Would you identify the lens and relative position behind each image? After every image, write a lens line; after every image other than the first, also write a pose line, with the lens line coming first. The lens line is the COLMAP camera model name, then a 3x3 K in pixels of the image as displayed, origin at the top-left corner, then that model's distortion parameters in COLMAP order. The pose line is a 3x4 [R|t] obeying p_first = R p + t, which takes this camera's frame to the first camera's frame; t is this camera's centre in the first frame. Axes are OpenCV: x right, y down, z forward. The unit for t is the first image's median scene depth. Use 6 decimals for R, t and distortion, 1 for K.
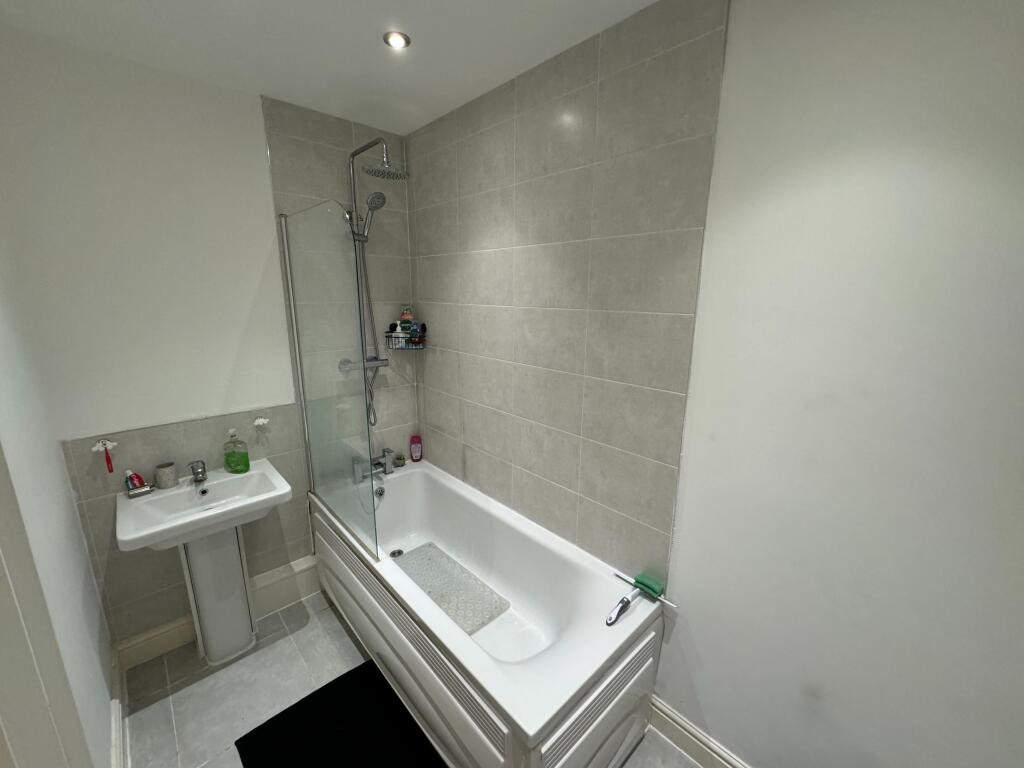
lens RADIAL K [[407.2, 0, 511.0], [0, 407.2, 383.1], [0, 0, 1]] dist [-0.001975, -0.000516]
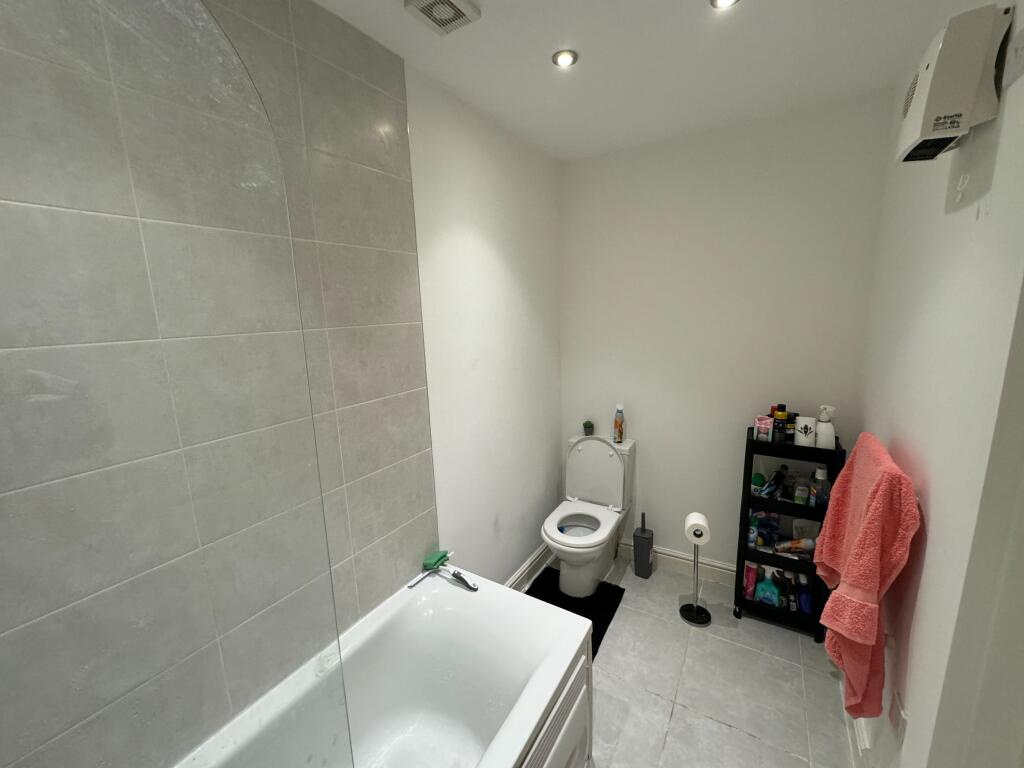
lens RADIAL K [[407.2, 0, 511.0], [0, 407.2, 383.1], [0, 0, 1]] dist [-0.001975, -0.000516]
pose [[-0.253153, -0.175371, 0.951398, -0.678252], [0.242450, 0.940547, 0.237884, -0.179706], [-0.936553, 0.290887, -0.195584, 0.839106]]
